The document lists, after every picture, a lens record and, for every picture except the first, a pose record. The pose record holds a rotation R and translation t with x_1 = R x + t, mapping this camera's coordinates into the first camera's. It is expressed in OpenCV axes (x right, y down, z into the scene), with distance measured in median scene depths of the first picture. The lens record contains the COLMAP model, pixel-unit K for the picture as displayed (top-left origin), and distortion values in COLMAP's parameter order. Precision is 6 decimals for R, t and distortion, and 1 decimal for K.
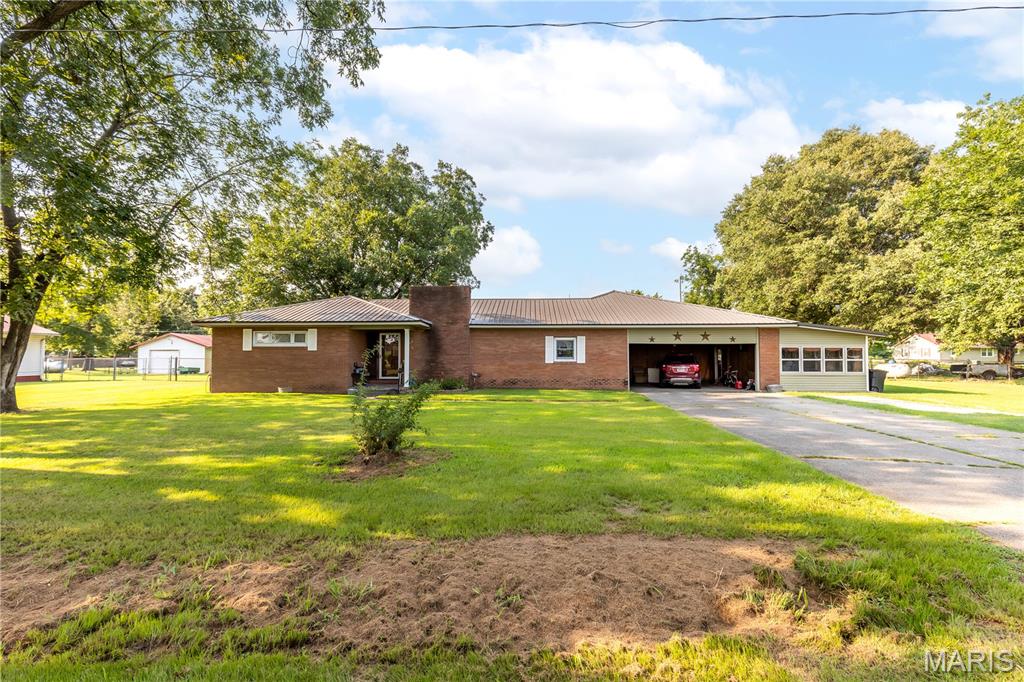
lens RADIAL K [[457.3, 0, 512.0], [0, 457.3, 341.0], [0, 0, 1]] dist [0.001894, 0.000274]
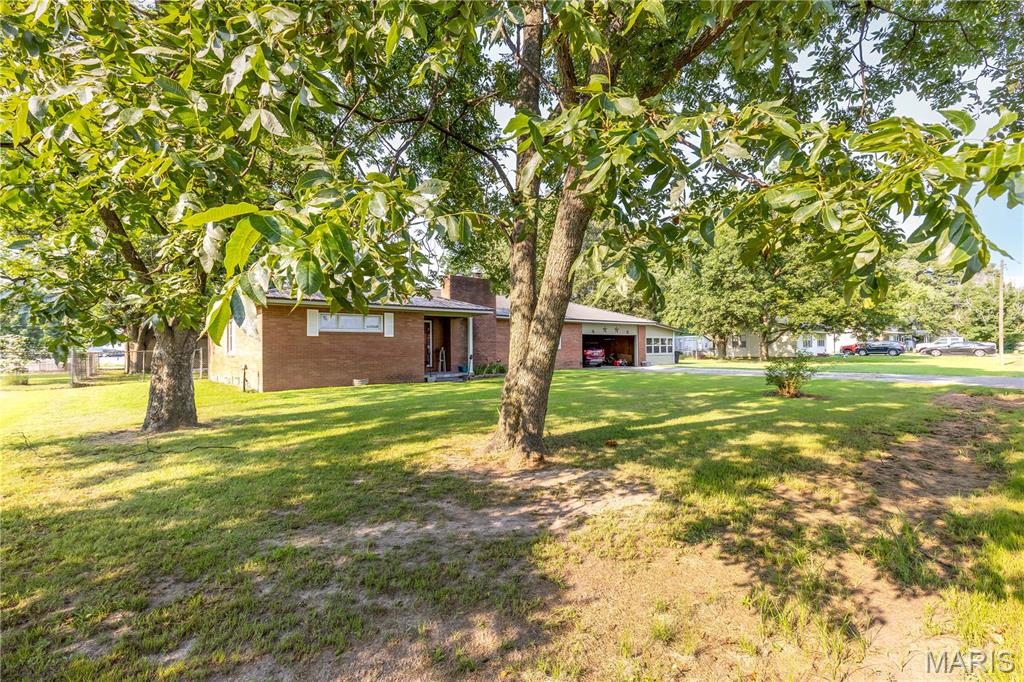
lens RADIAL K [[457.3, 0, 512.0], [0, 457.3, 341.0], [0, 0, 1]] dist [0.001894, 0.000274]
pose [[0.733920, 0.002466, 0.679232, -0.818571], [-0.011585, 0.999893, 0.008888, 0.016889], [-0.679137, -0.014392, 0.733870, 0.159393]]
